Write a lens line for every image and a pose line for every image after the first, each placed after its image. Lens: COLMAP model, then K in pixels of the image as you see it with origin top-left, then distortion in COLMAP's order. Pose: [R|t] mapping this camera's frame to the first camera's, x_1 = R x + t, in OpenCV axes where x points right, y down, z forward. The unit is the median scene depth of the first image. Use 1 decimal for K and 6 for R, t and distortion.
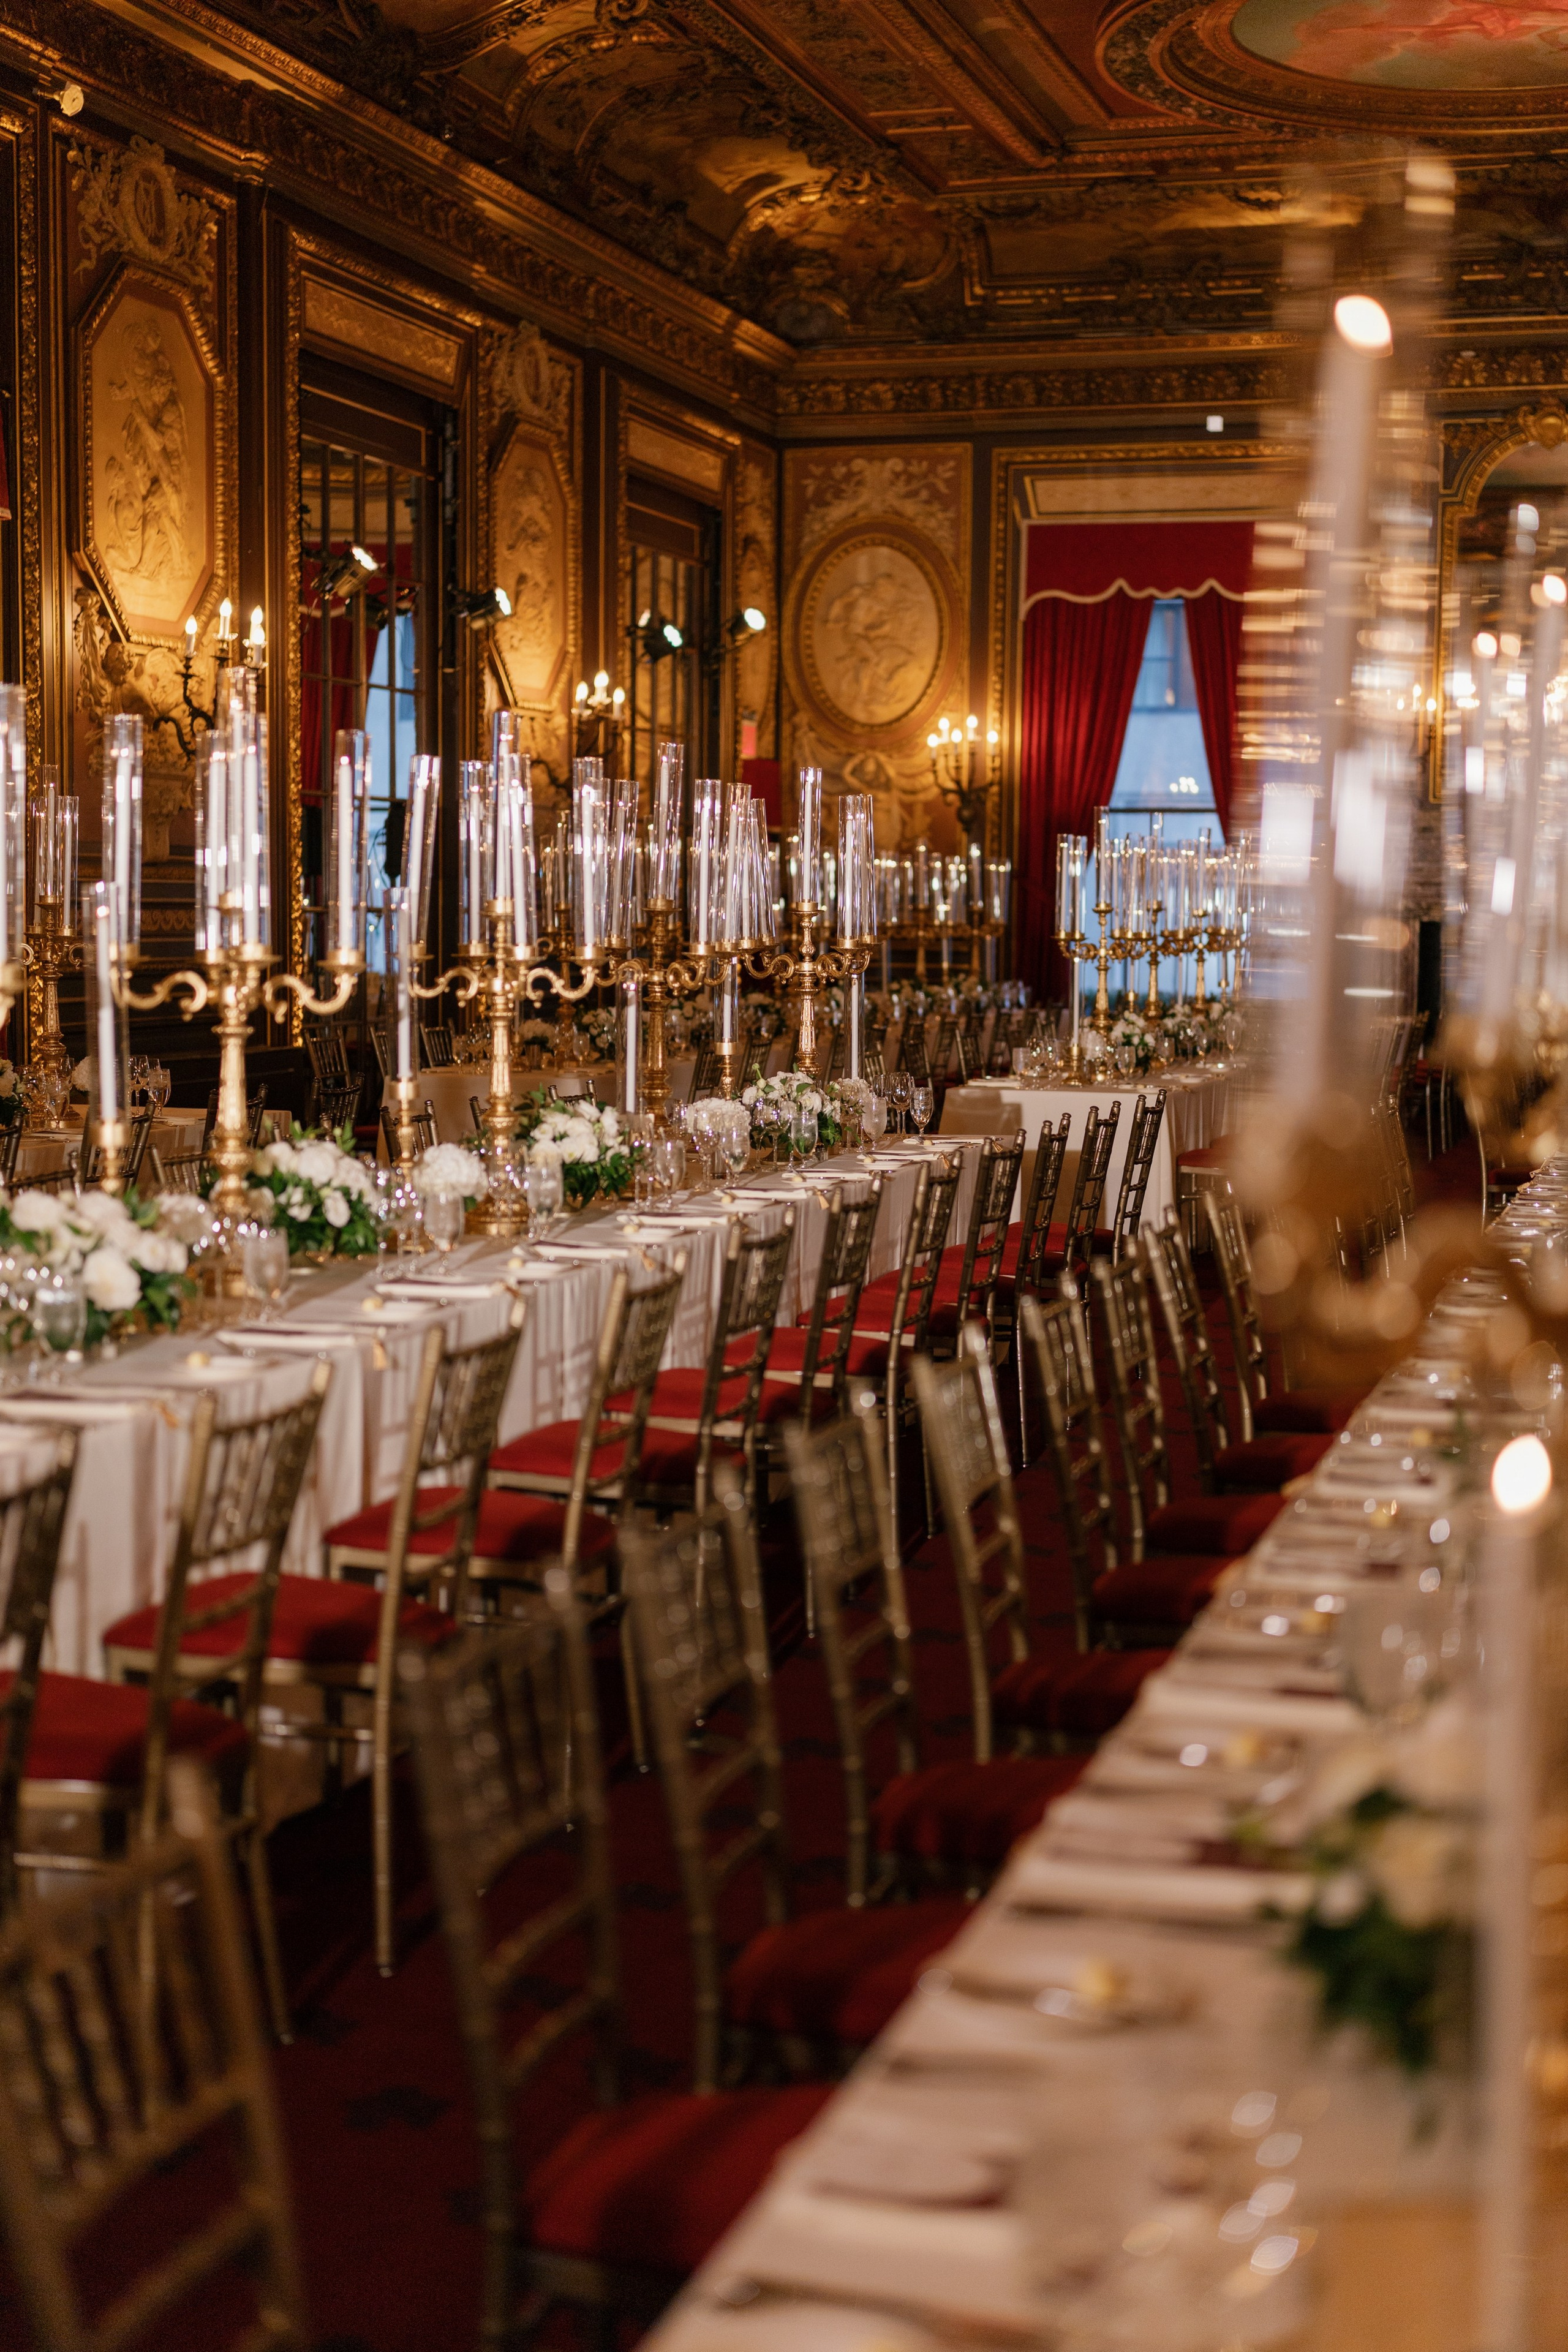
lens RADIAL K [[3290.4, 0, 786.6], [0, 3290.4, 1188.5], [0, 0, 1]] dist [-0.005500, -0.000800]
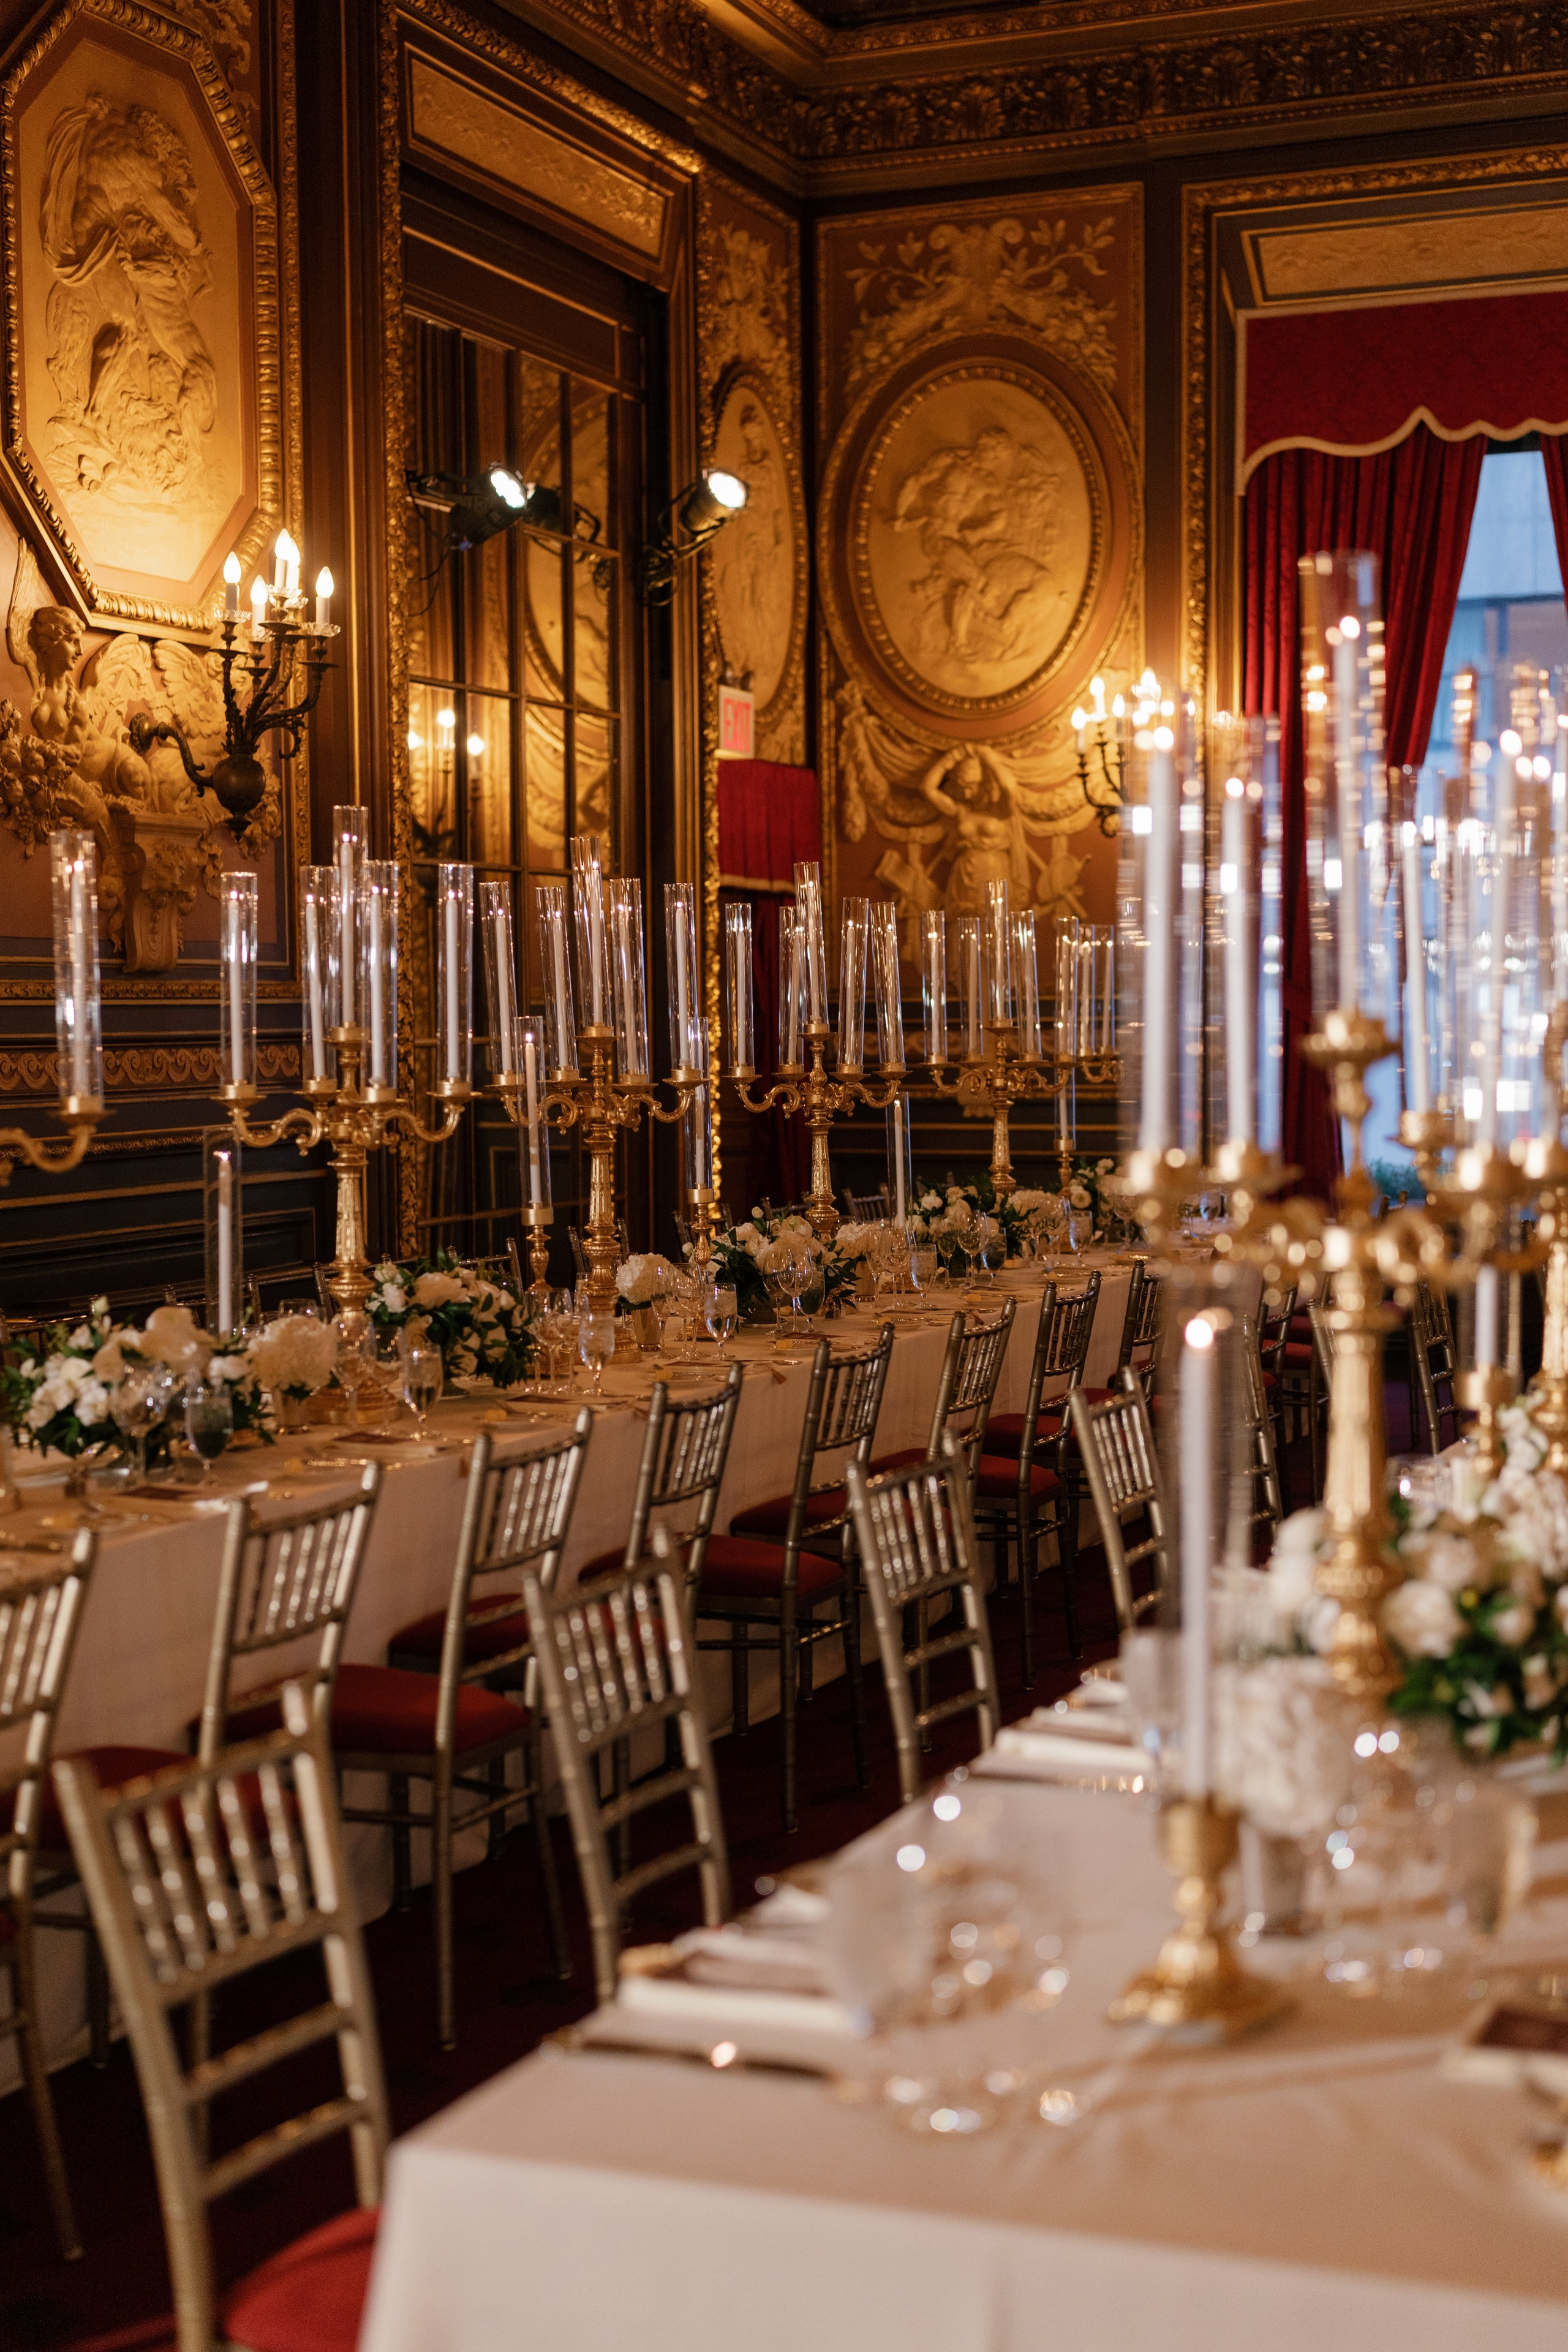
lens RADIAL K [[3106.8, 0, 784.0], [0, 3106.8, 1176.0], [0, 0, 1]] dist [-0.014379, 0.025888]
pose [[0.994552, -0.011245, -0.103638, 0.047793], [0.007788, 0.999402, -0.033694, -0.042534], [0.103955, 0.032703, 0.994044, 0.477463]]
